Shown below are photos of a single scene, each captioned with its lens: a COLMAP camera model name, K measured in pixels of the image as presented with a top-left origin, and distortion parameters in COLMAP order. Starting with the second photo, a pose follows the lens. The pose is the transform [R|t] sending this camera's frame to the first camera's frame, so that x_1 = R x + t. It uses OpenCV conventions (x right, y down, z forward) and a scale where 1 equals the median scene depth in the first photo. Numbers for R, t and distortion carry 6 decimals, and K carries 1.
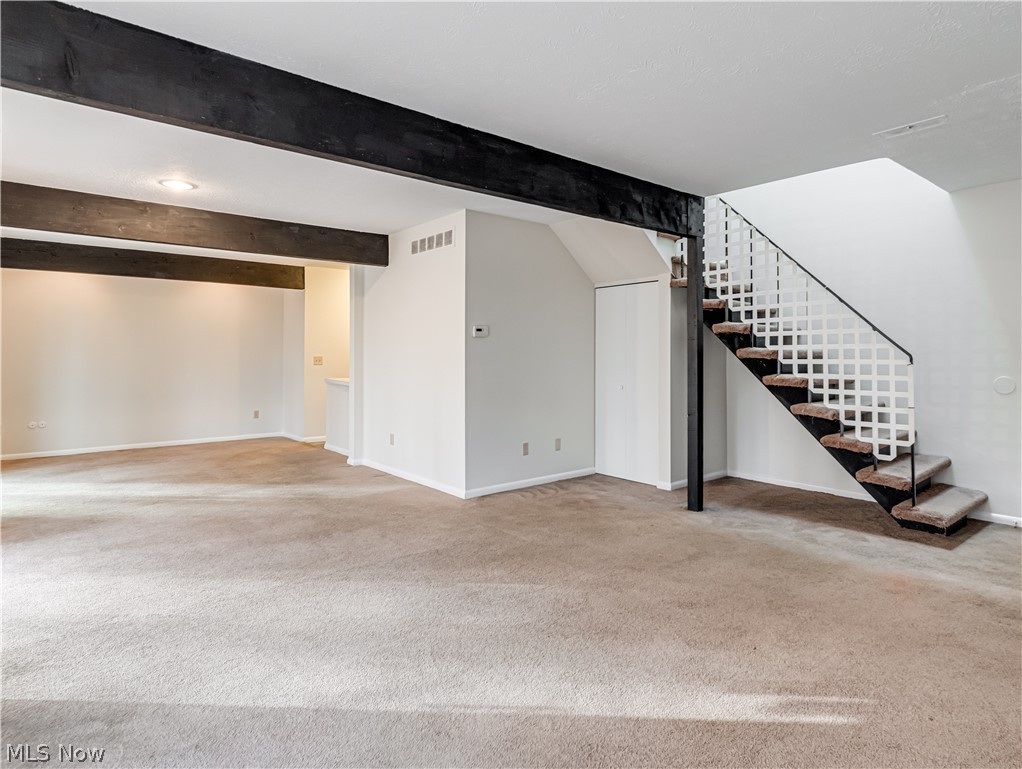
lens RADIAL K [[566.1, 0, 505.0], [0, 566.1, 375.2], [0, 0, 1]] dist [0.004790, -0.000483]
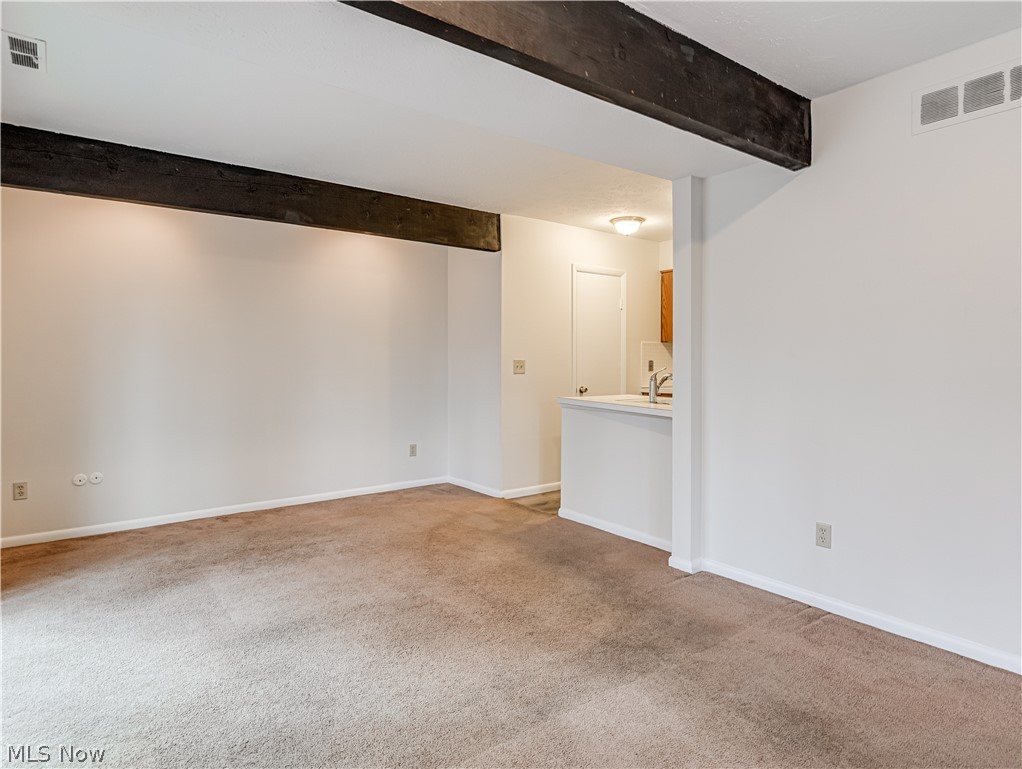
lens RADIAL K [[583.7, 0, 509.7], [0, 583.7, 392.3], [0, 0, 1]] dist [0.014284, -0.001511]
pose [[0.999036, 0.005095, -0.043603, -0.362706], [-0.004256, 0.999804, 0.019316, -0.011507], [0.043693, -0.019112, 0.998862, 0.416207]]
